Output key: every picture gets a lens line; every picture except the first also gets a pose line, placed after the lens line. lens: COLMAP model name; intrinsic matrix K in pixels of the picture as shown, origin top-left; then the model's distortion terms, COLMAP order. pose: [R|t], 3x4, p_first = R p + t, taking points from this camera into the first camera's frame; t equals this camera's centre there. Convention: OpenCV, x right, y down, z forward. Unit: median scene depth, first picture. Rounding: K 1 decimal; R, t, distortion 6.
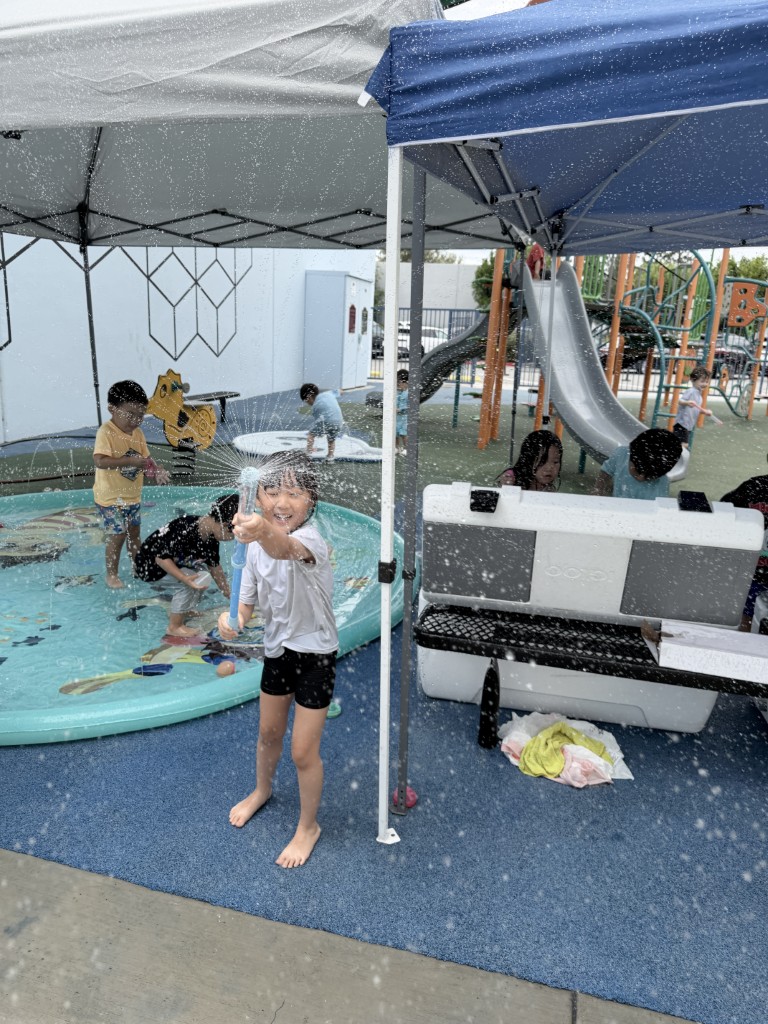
lens RADIAL K [[728.0, 0, 374.2], [0, 728.0, 513.2], [0, 0, 1]] dist [0.004102, -0.010780]
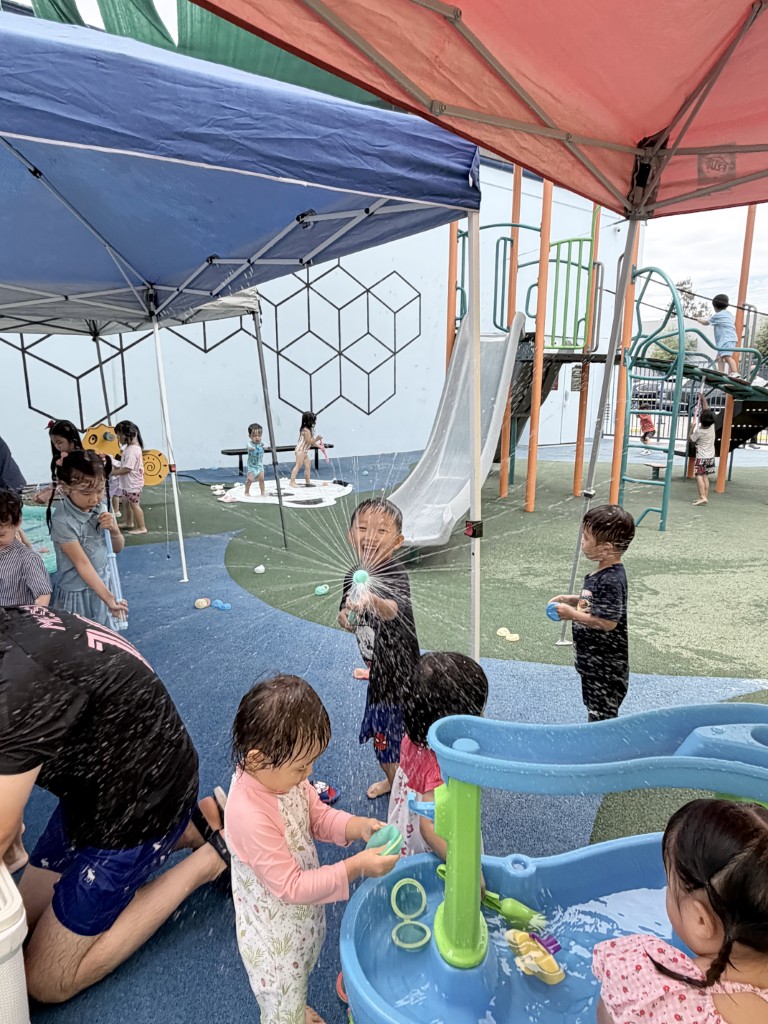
lens RADIAL K [[680.1, 0, 383.1], [0, 680.1, 517.1], [0, 0, 1]] dist [-0.000501, 0.001118]
pose [[0.821062, 0.077385, -0.565569, 0.818864], [-0.113541, 0.993112, -0.028947, -0.047379], [0.559433, 0.087983, 0.824193, 0.260673]]
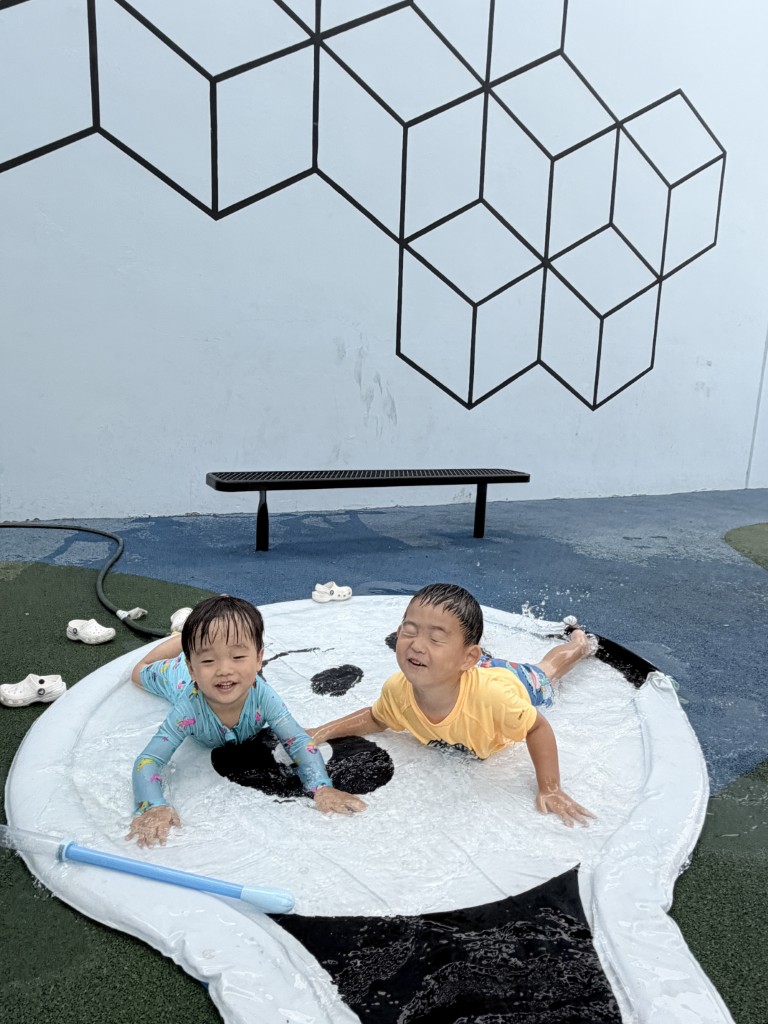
lens RADIAL K [[680.1, 0, 382.6], [0, 680.1, 507.0], [0, 0, 1]] dist [-0.000501, 0.001118]
pose [[0.691846, 0.109309, -0.713723, 0.068847], [-0.195397, 0.979935, -0.039328, -0.187022], [0.695104, 0.166668, 0.699323, 1.082534]]
